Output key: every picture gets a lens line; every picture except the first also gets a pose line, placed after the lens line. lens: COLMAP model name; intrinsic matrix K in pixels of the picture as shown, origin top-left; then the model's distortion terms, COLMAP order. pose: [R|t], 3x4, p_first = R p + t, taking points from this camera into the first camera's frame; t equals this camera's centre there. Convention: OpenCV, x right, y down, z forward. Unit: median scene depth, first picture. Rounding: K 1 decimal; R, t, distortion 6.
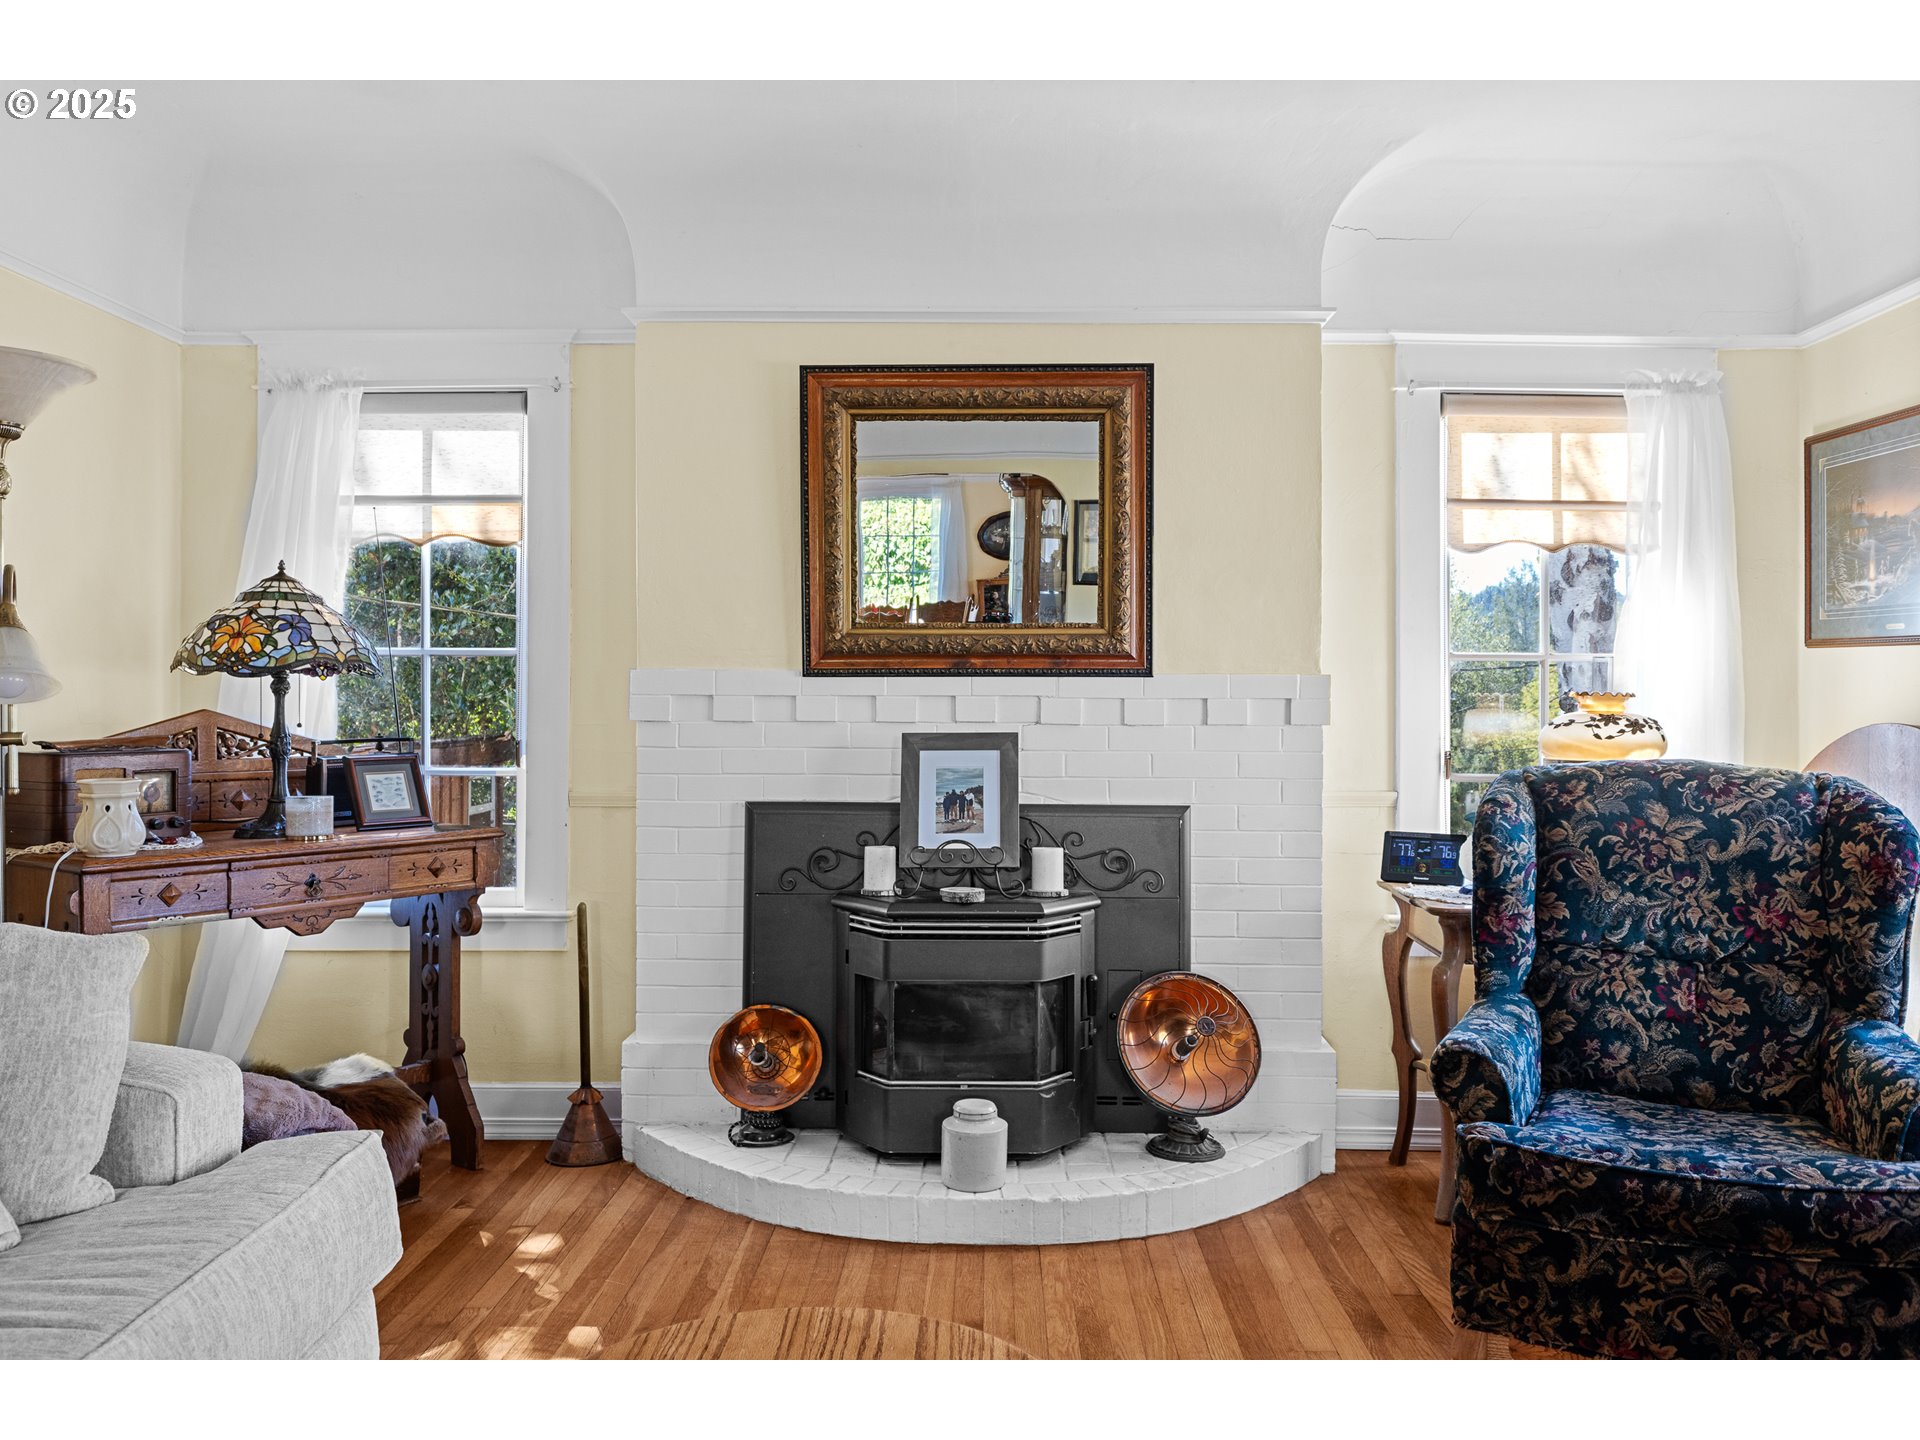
lens RADIAL K [[1520.9, 0, 965.3], [0, 1520.9, 718.0], [0, 0, 1]] dist [0.004098, -0.000418]
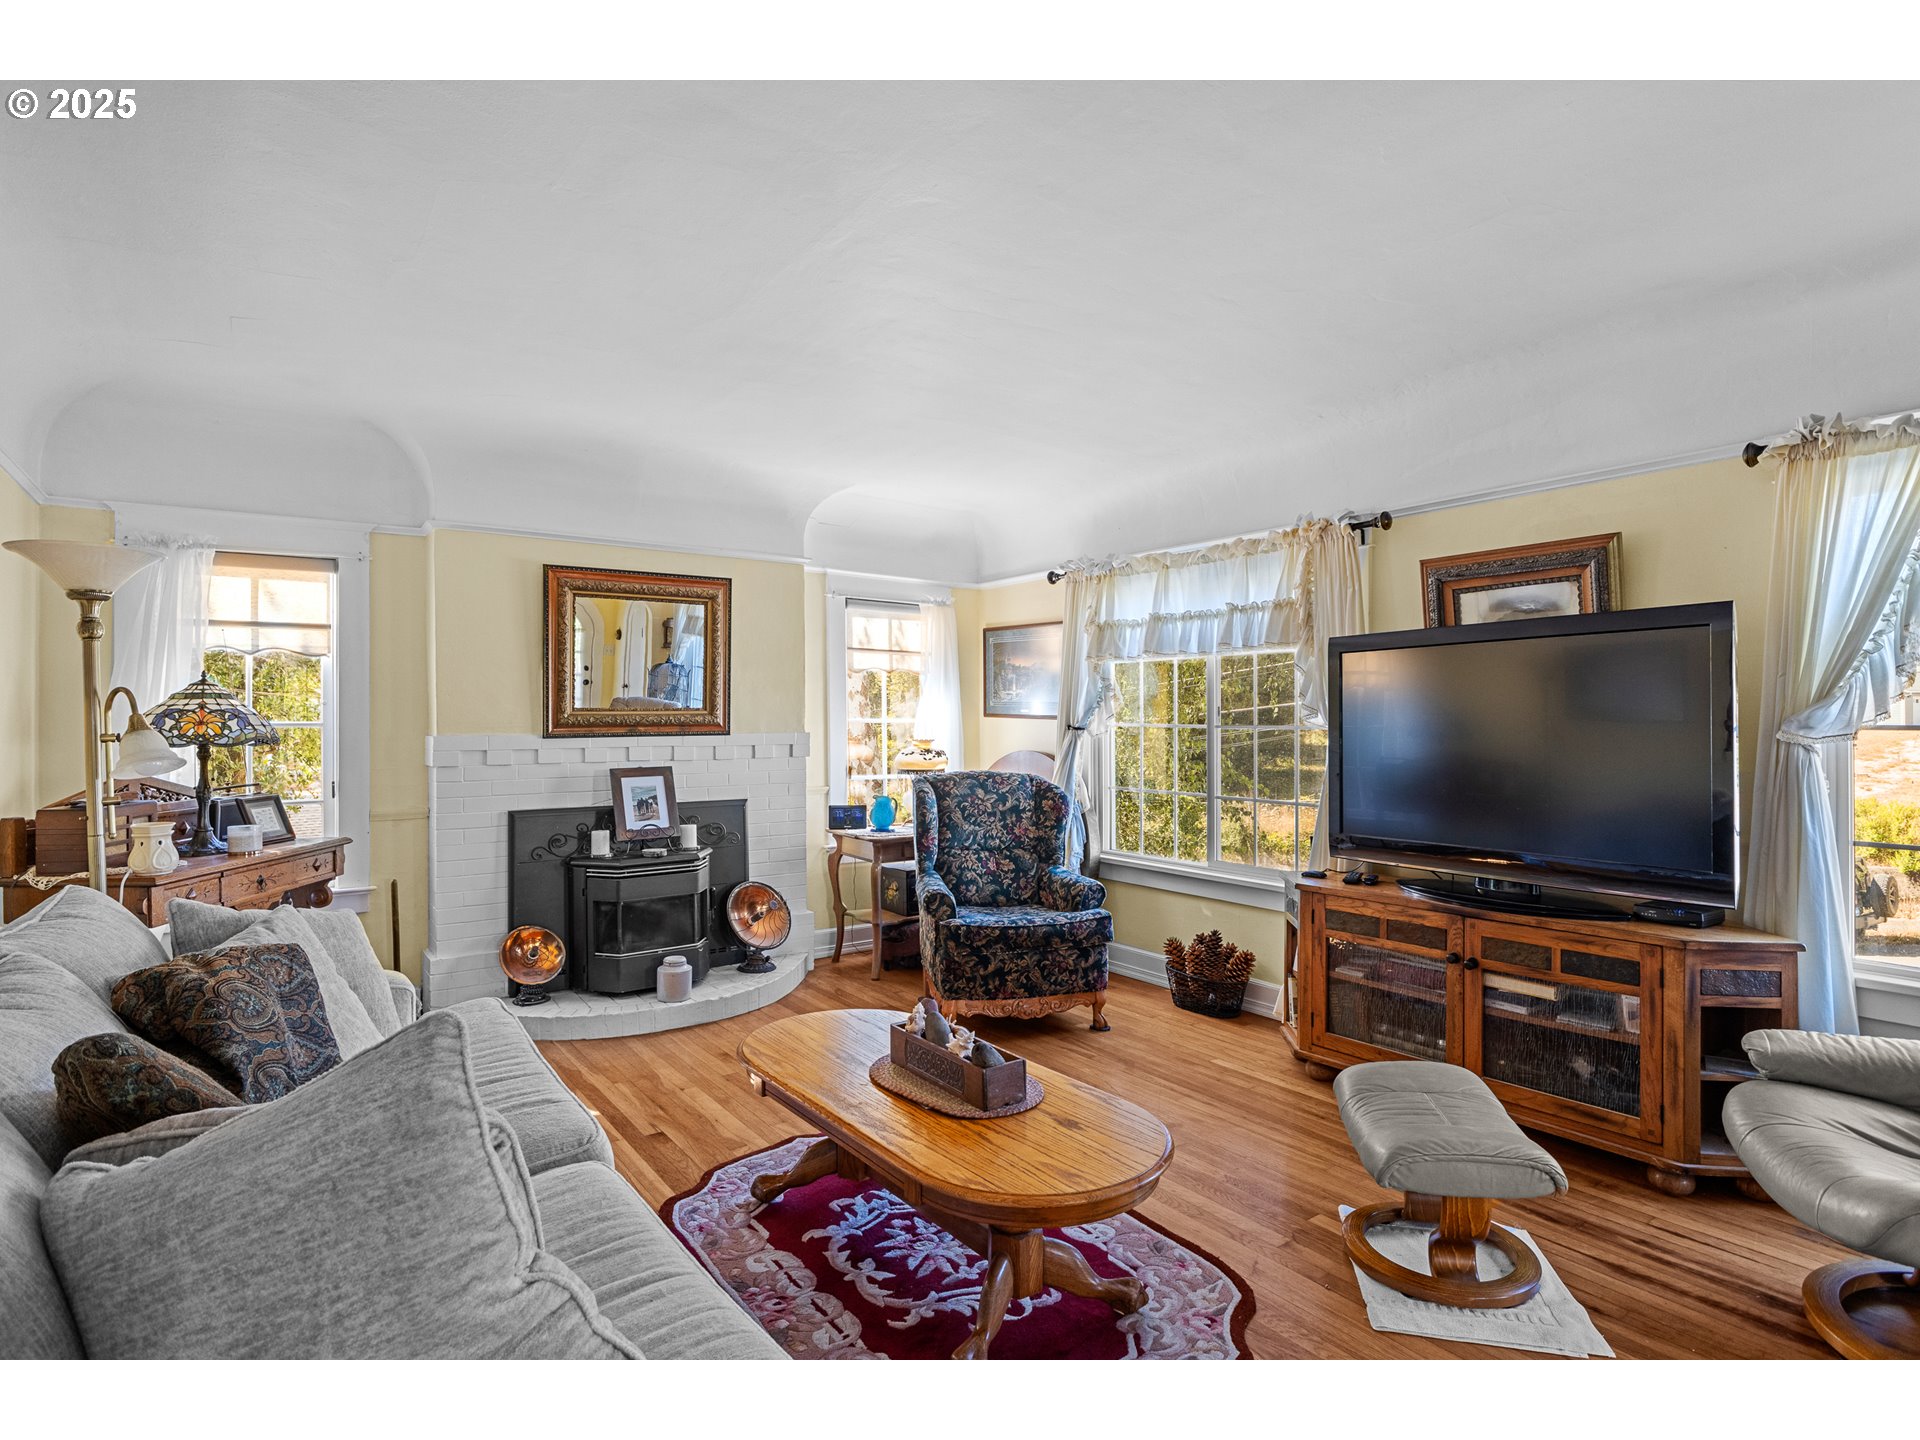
lens RADIAL K [[1006.3, 0, 947.6], [0, 1006.3, 733.2], [0, 0, 1]] dist [-0.002907, -0.000485]
pose [[0.804054, -0.018281, 0.594275, -0.443371], [0.012584, 0.999827, 0.013731, -0.045638], [-0.594423, -0.003562, 0.804145, -0.232104]]
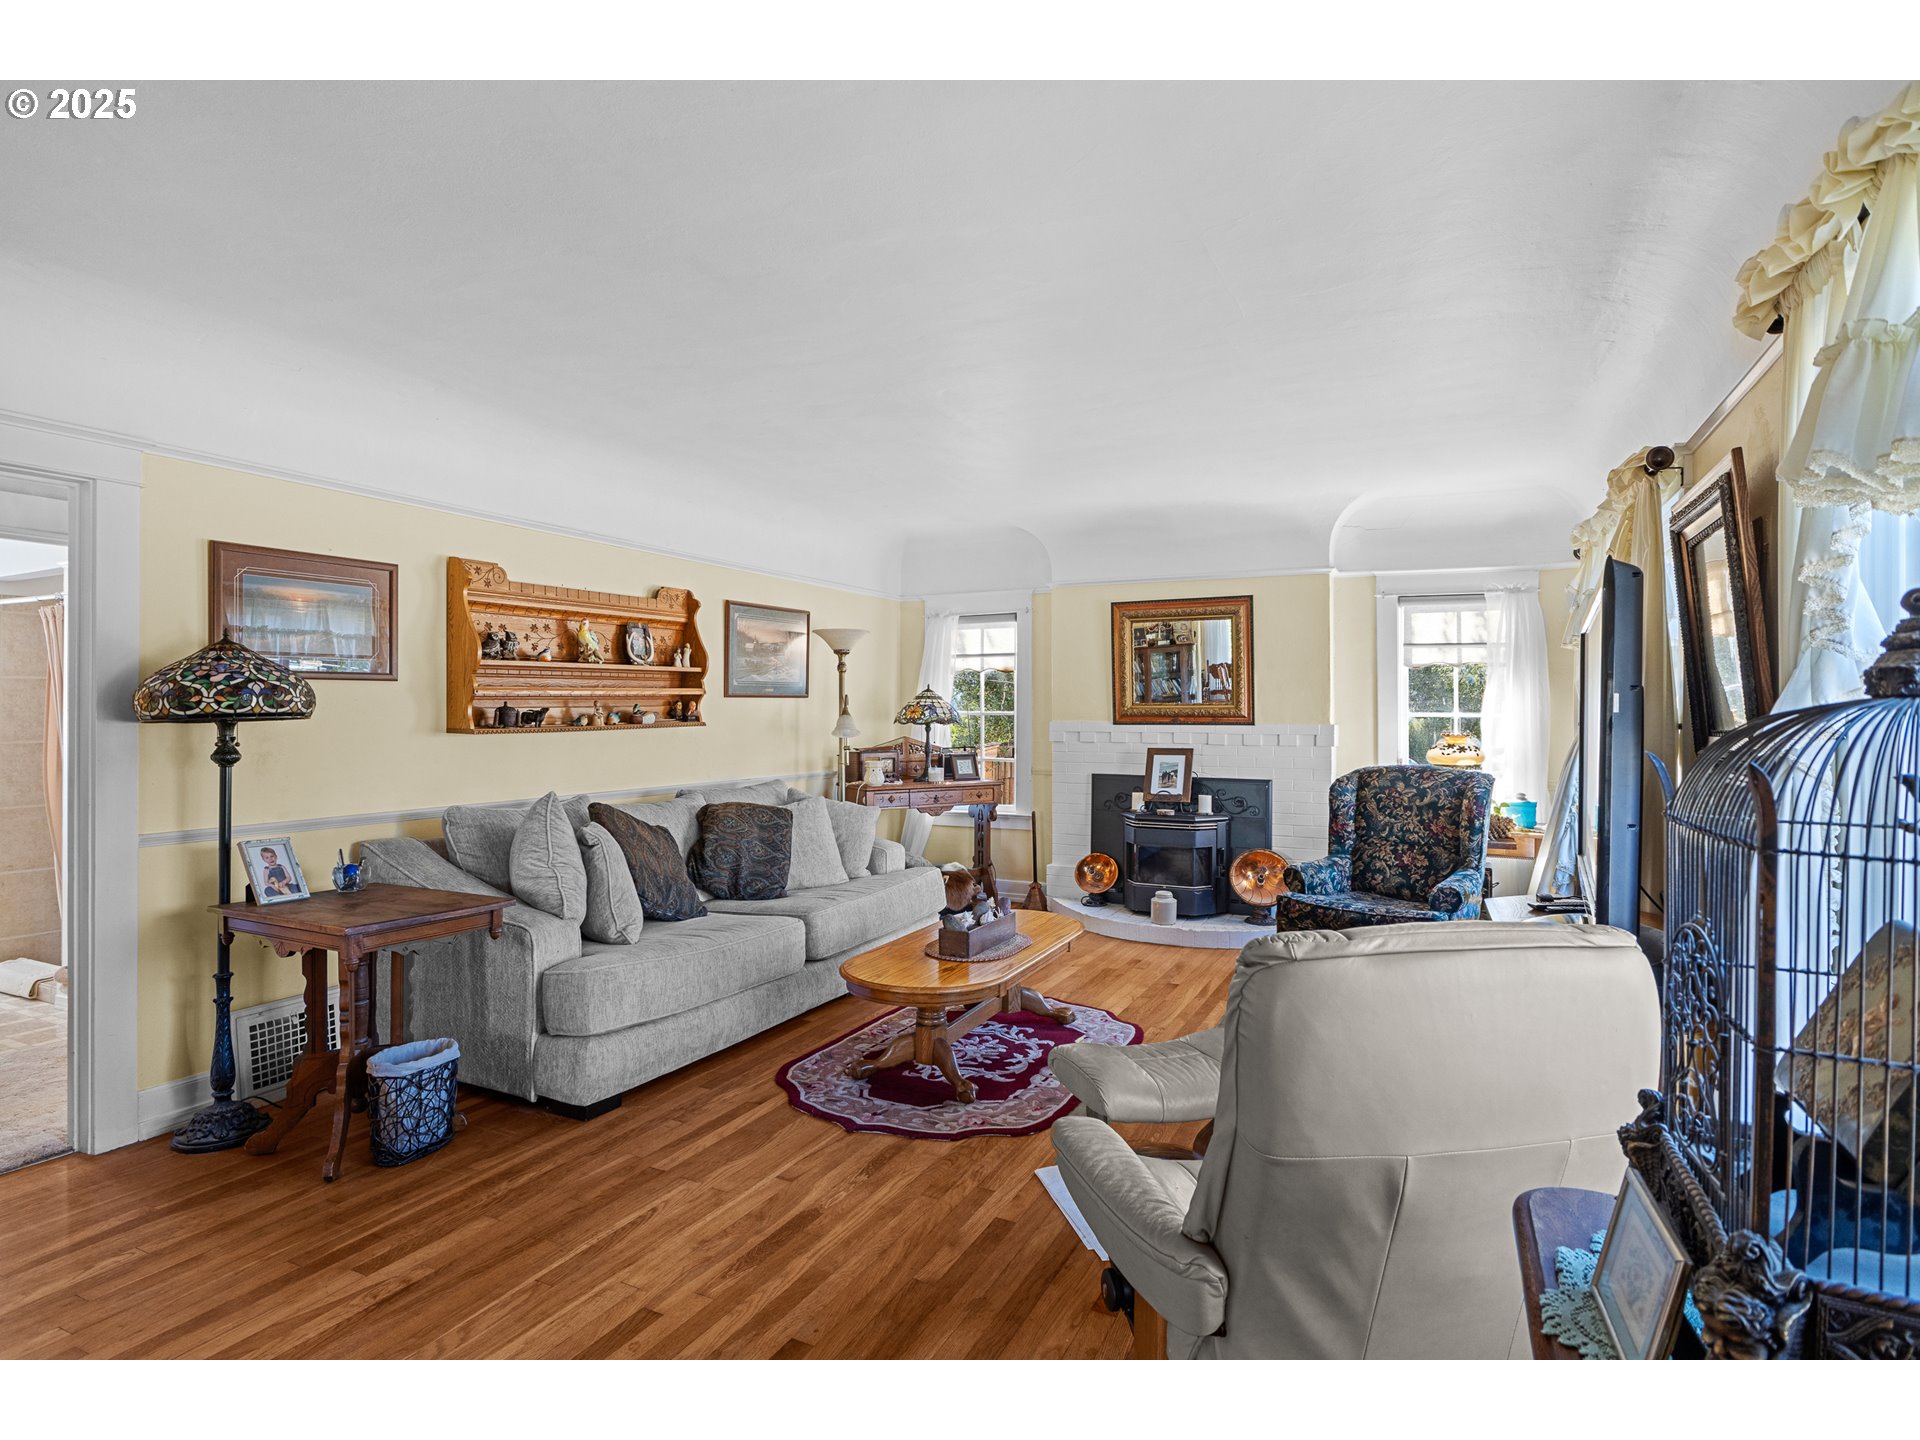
lens RADIAL K [[1006.3, 0, 947.6], [0, 1006.3, 733.2], [0, 0, 1]] dist [-0.002907, -0.000485]
pose [[0.896224, 0.006370, -0.443556, 0.404635], [-0.000570, 0.999913, 0.013208, -0.036583], [0.443601, -0.011585, 0.896149, -0.647084]]
